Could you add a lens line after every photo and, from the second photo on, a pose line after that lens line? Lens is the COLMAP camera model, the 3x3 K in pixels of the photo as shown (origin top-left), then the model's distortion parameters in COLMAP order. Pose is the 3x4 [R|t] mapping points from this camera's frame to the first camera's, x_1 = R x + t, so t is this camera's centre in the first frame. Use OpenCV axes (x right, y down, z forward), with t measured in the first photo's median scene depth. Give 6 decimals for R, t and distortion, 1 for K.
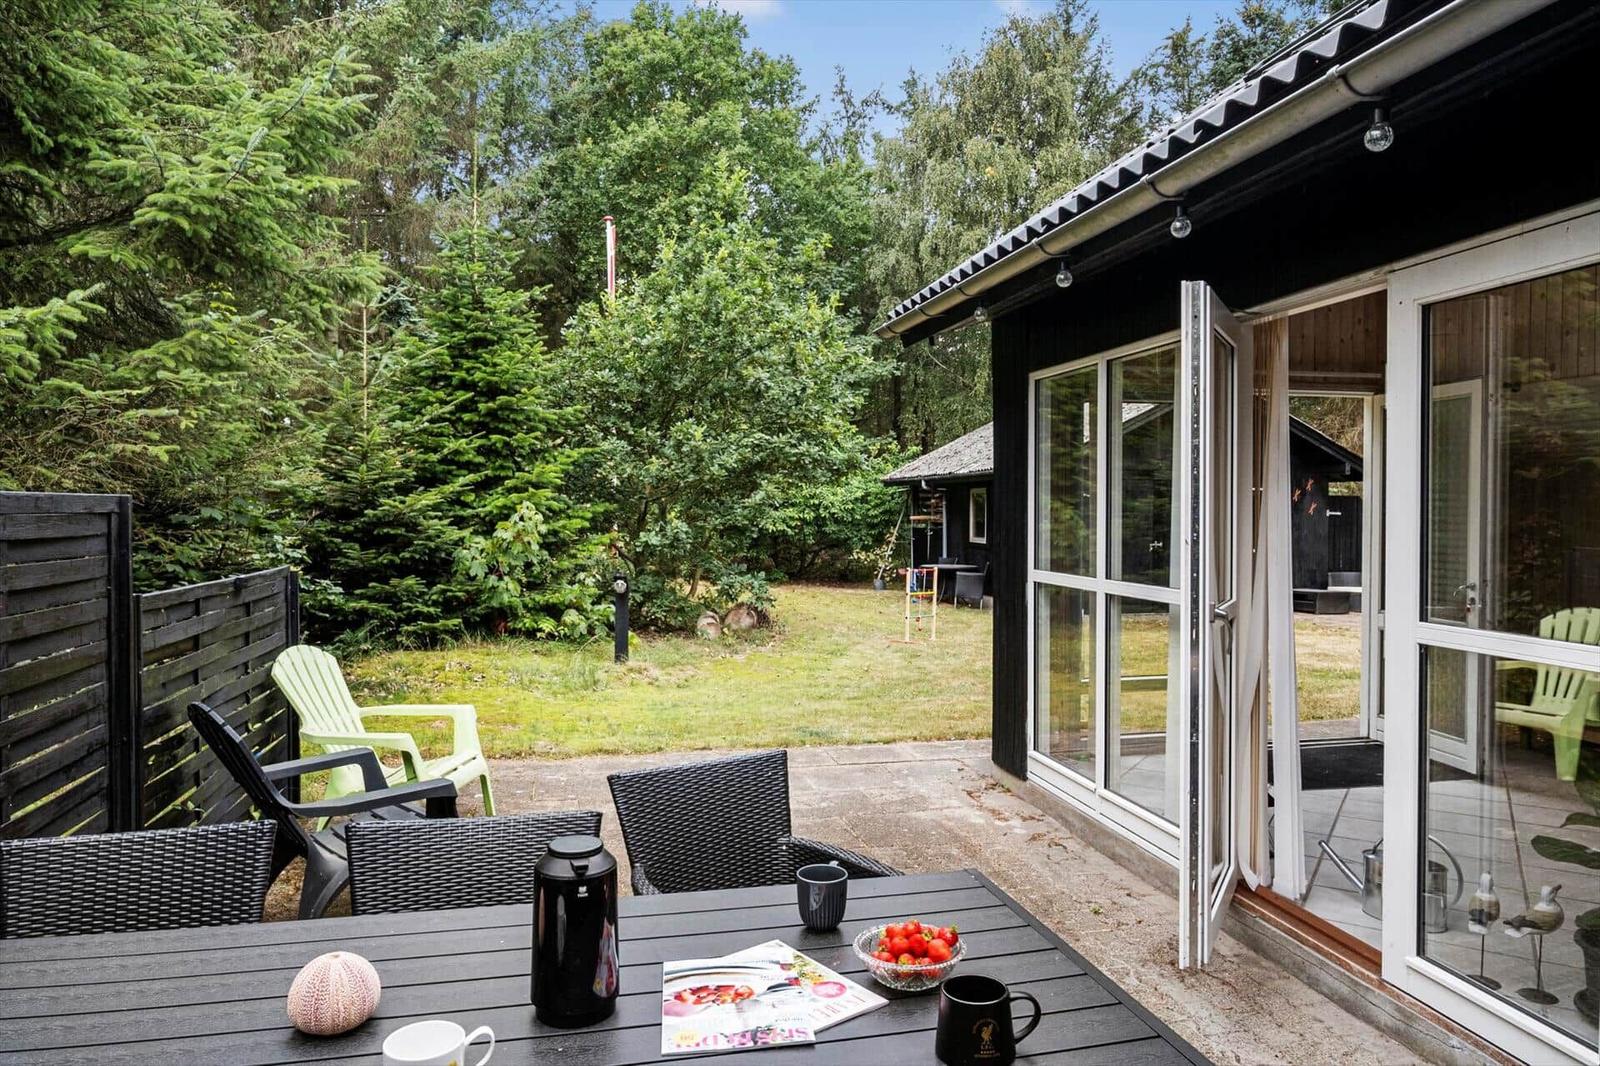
lens RADIAL K [[885.6, 0, 792.4], [0, 885.6, 514.2], [0, 0, 1]] dist [-0.008201, -0.001631]
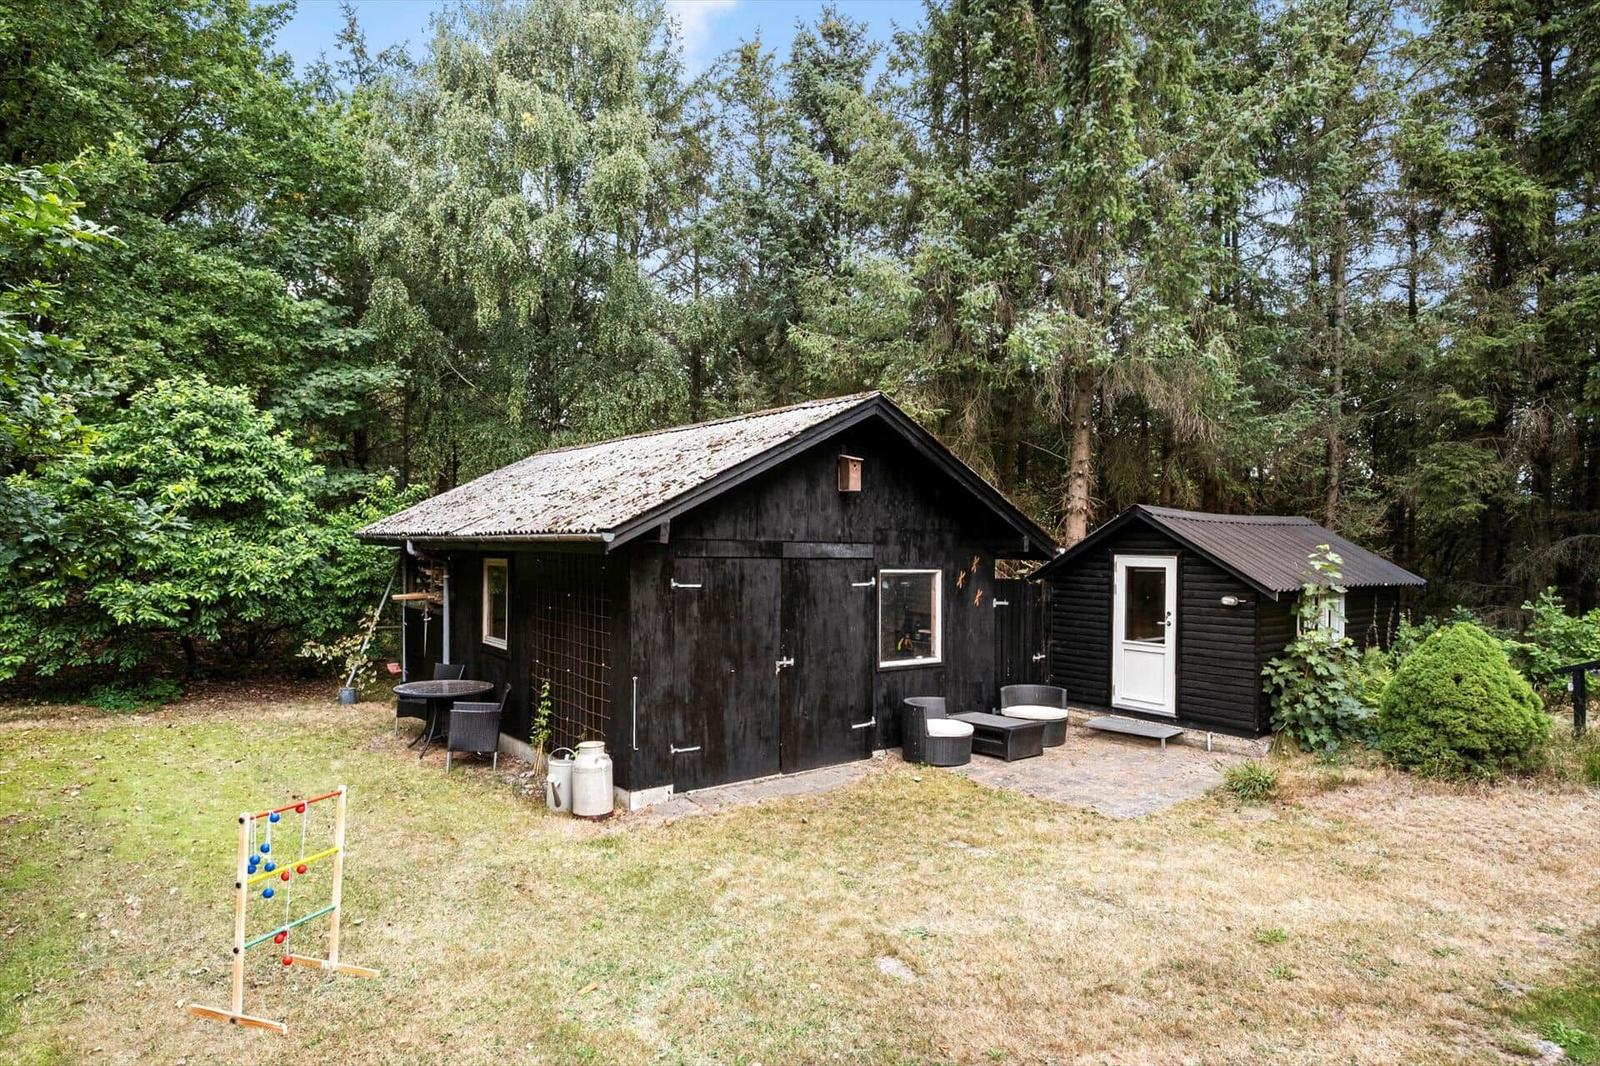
lens RADIAL K [[700.8, 0, 800.0], [0, 700.8, 533.0], [0, 0, 1]] dist [-0.009431, -0.000272]
pose [[0.846528, 0.007301, 0.532294, 0.105799], [0.000110, 0.999904, -0.013889, -0.032916], [-0.532345, 0.011816, 0.846445, 0.385520]]
